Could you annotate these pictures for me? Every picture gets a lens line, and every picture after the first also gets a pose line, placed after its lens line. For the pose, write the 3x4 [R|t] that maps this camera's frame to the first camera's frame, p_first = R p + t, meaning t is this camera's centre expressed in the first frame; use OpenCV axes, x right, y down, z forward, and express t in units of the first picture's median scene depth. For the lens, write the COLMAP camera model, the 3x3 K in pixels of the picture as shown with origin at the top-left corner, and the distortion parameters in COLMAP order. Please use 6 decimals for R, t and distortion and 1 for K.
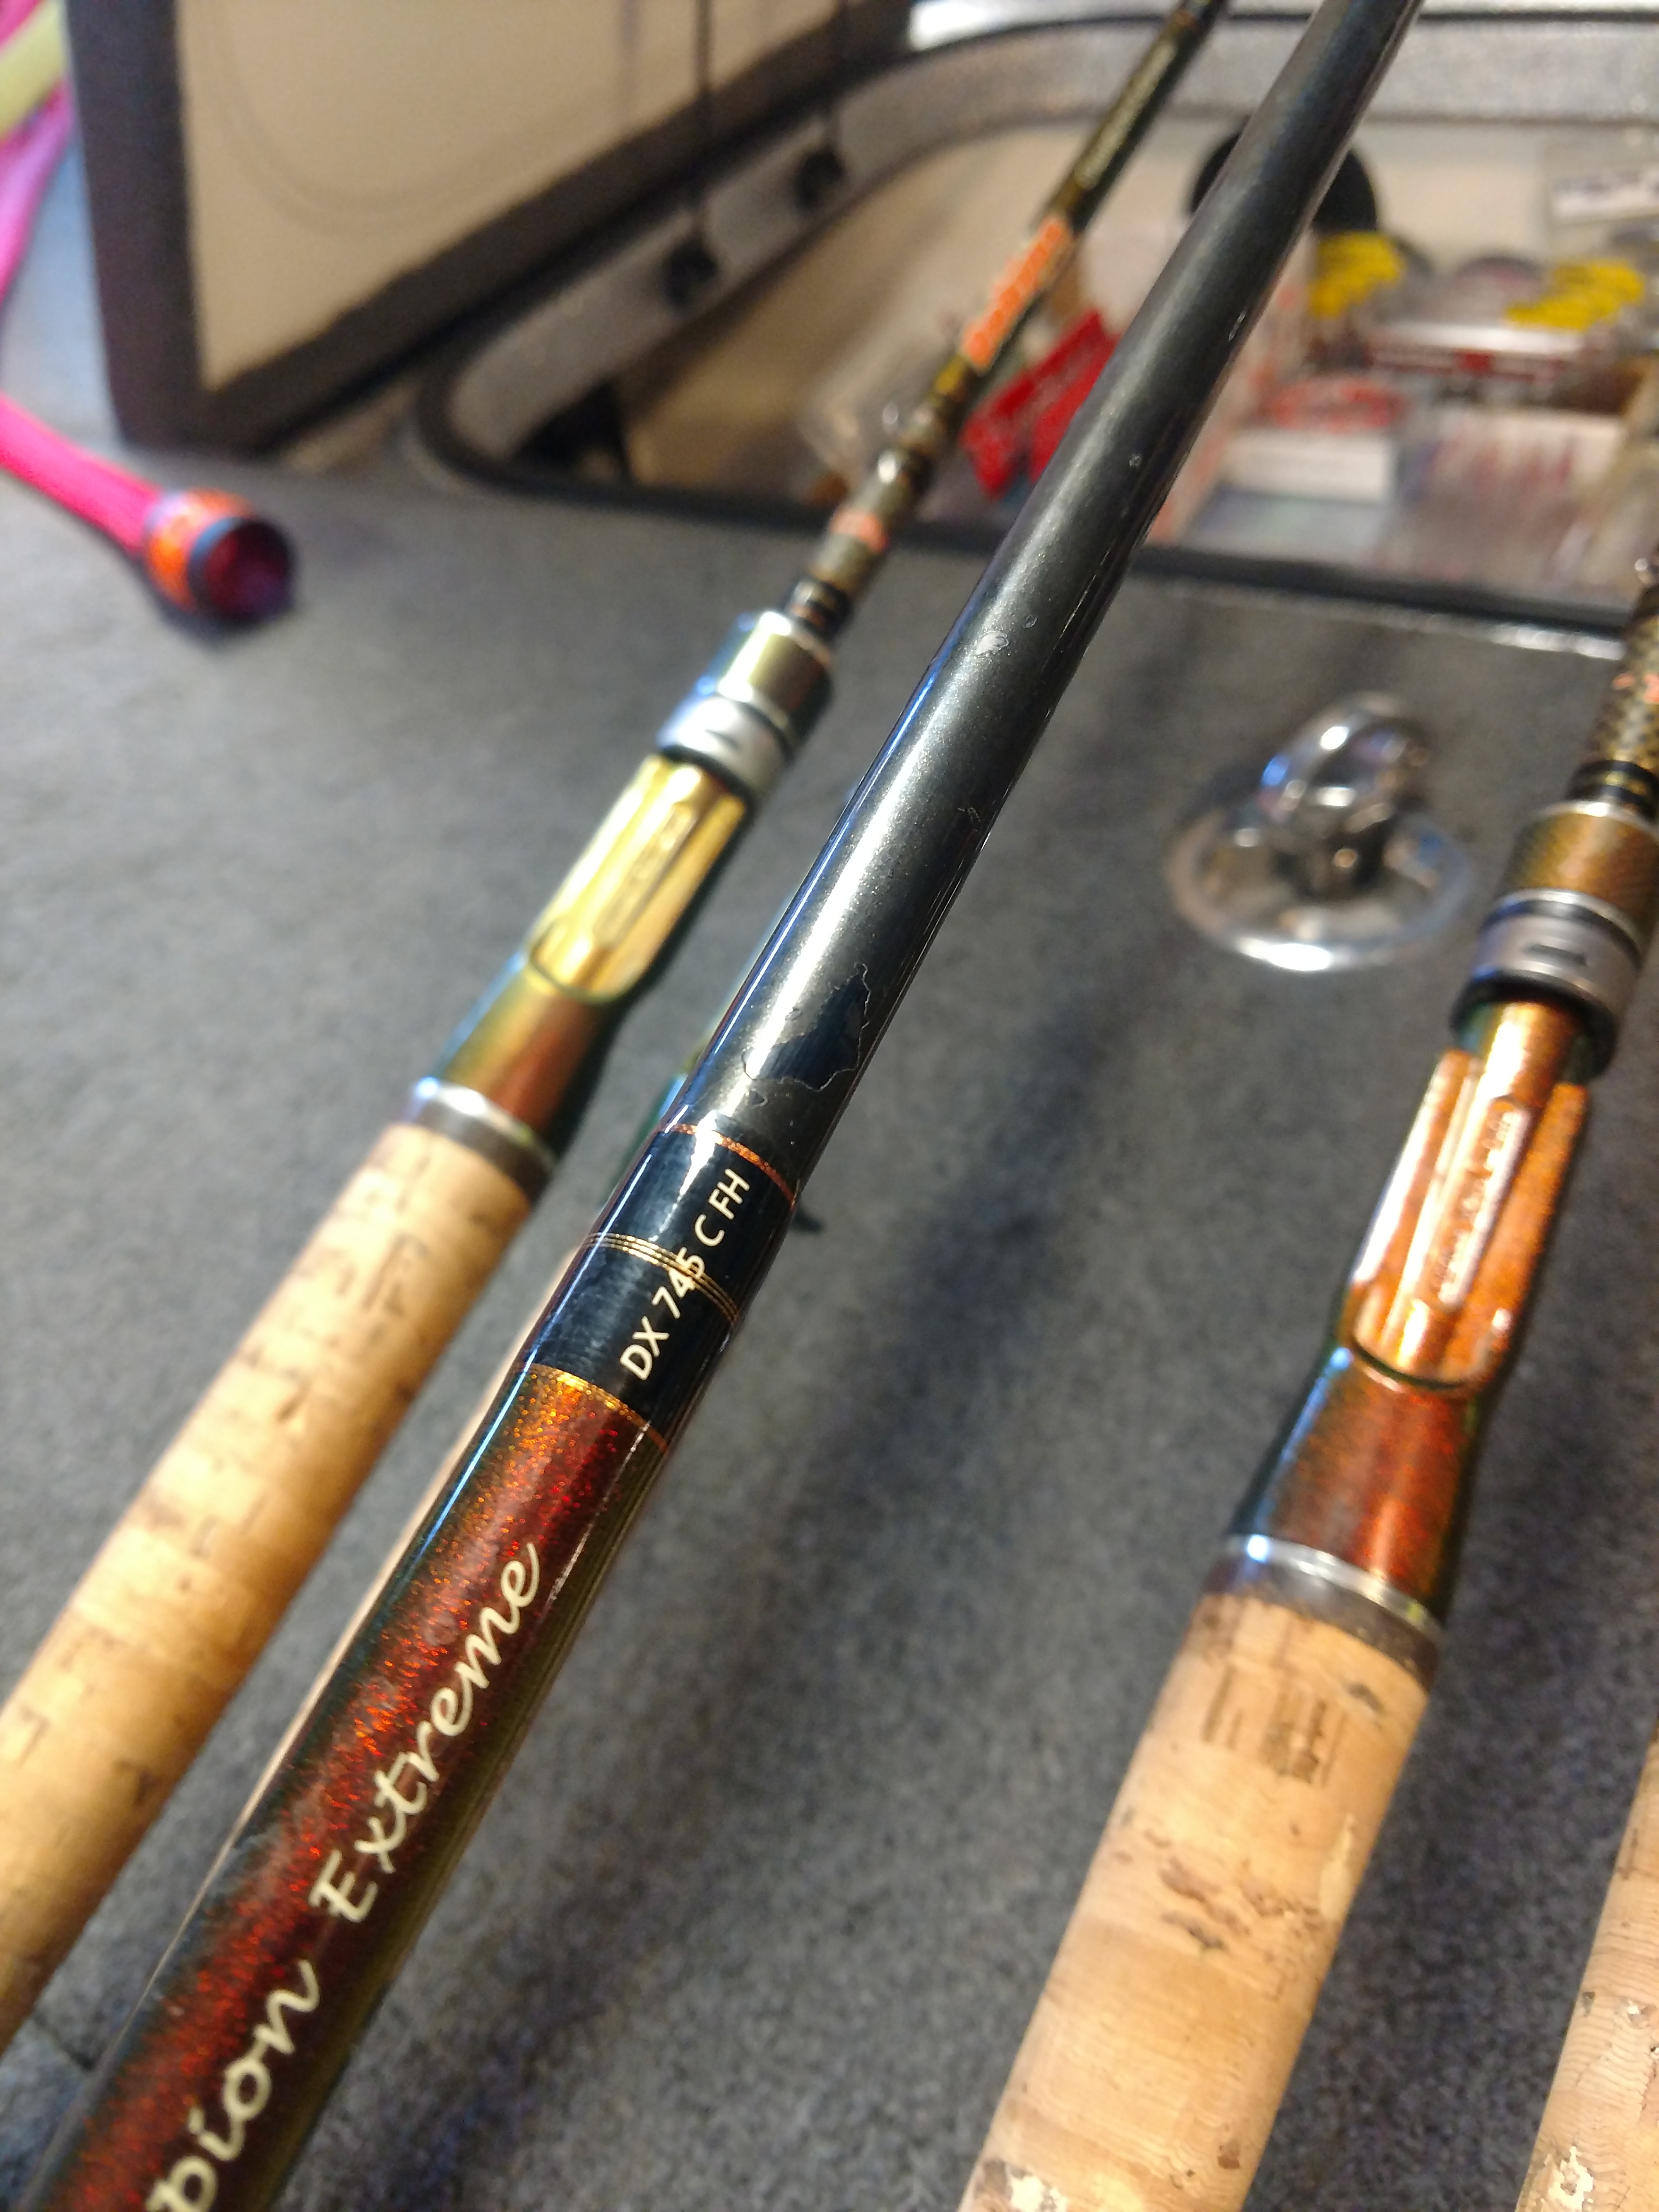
lens RADIAL K [[1675.2, 0, 797.2], [0, 1675.2, 1107.7], [0, 0, 1]] dist [0.002694, -0.049427]
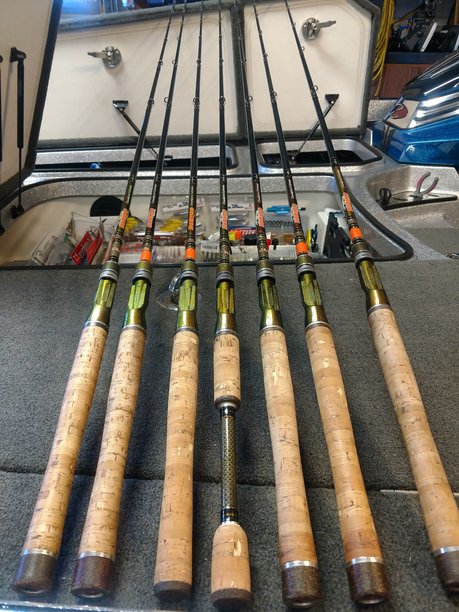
lens RADIAL K [[463.5, 0, 220.6], [0, 463.5, 306.5], [0, 0, 1]] dist [0.002694, -0.049427]
pose [[0.850766, -0.141623, 0.506102, -0.192220], [0.288648, 0.930673, -0.224791, 0.139097], [-0.439180, 0.337330, 0.832664, -0.227786]]
